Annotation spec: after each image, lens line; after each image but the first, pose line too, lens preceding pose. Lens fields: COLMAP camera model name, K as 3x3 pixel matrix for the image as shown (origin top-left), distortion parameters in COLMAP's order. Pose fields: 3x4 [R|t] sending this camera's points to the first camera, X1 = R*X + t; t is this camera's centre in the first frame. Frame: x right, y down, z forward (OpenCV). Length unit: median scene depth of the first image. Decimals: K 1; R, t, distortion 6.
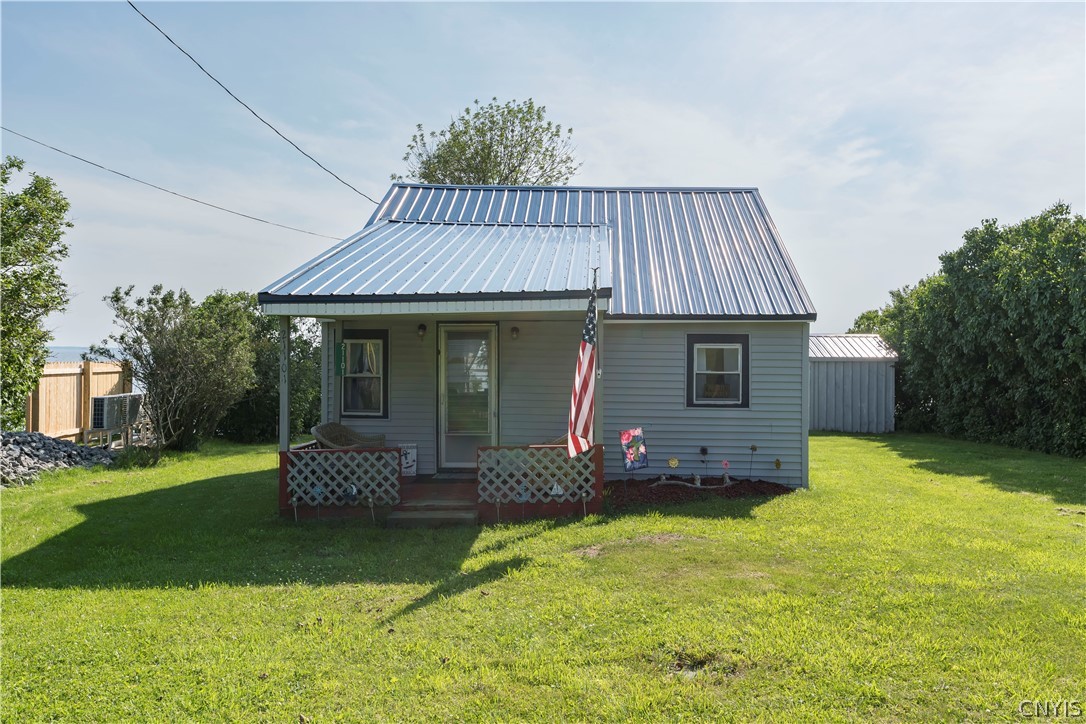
lens RADIAL K [[819.9, 0, 549.9], [0, 819.9, 374.2], [0, 0, 1]] dist [0.009451, -0.001465]
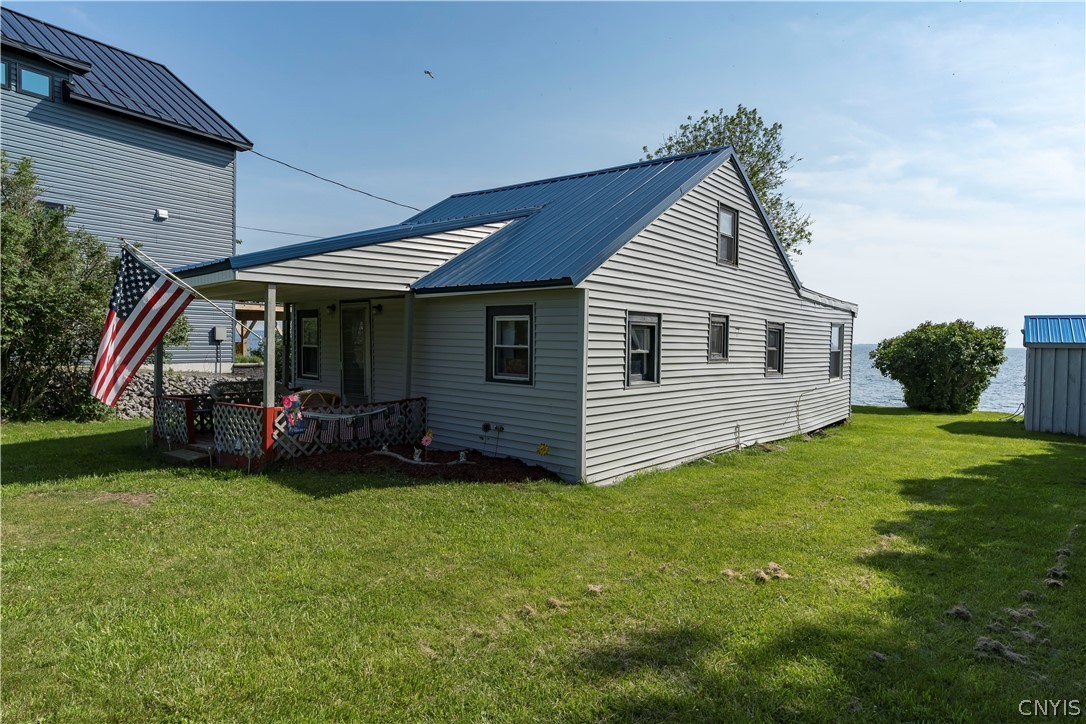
lens RADIAL K [[617.8, 0, 543.0], [0, 617.8, 362.0], [0, 0, 1]] dist [0.002885, -0.001626]
pose [[0.802017, 0.027759, -0.596656, 0.811976], [-0.024594, 0.999607, 0.013446, 0.006825], [0.596795, 0.003890, 0.802384, 0.556478]]
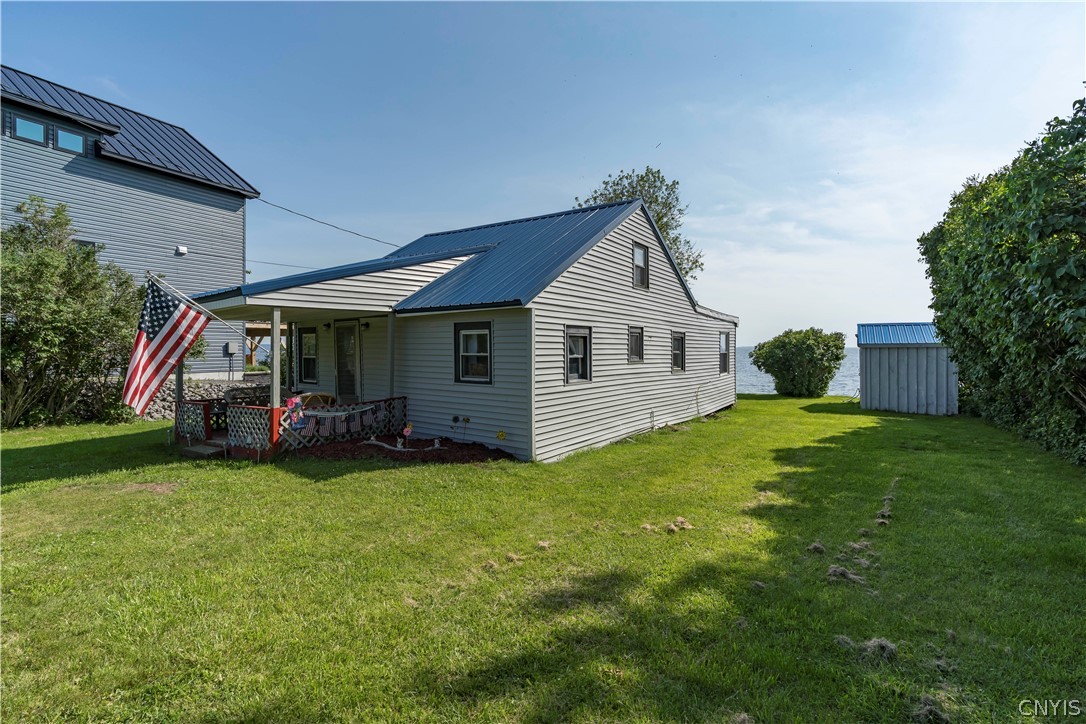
lens RADIAL K [[488.3, 0, 541.7], [0, 488.3, 352.7], [0, 0, 1]] dist [-0.004194, 0.000537]
pose [[0.849439, -0.003041, -0.527678, 0.815304], [-0.004497, 0.999905, -0.013002, 0.005517], [0.527667, 0.013417, 0.849345, 0.553968]]
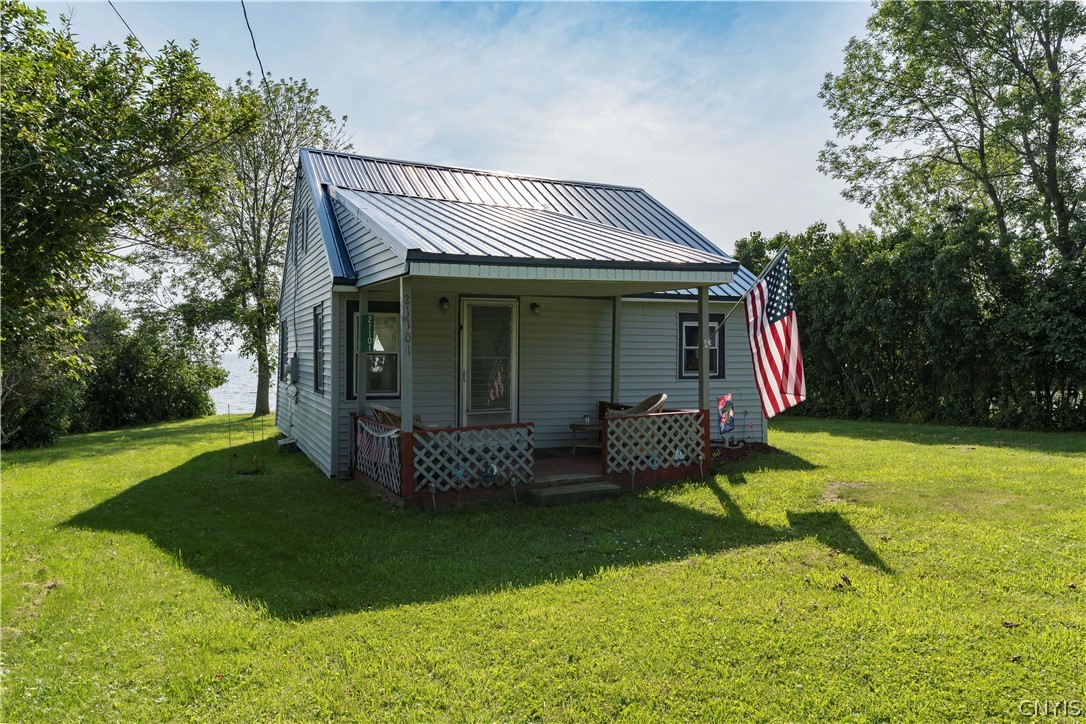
lens RADIAL K [[776.5, 0, 543.0], [0, 776.5, 362.0], [0, 0, 1]] dist [-0.000899, 0.000058]
pose [[0.891957, -0.010445, 0.452000, -0.572647], [0.015837, 0.999841, -0.008147, 0.027731], [-0.451843, 0.014425, 0.891981, 0.190415]]
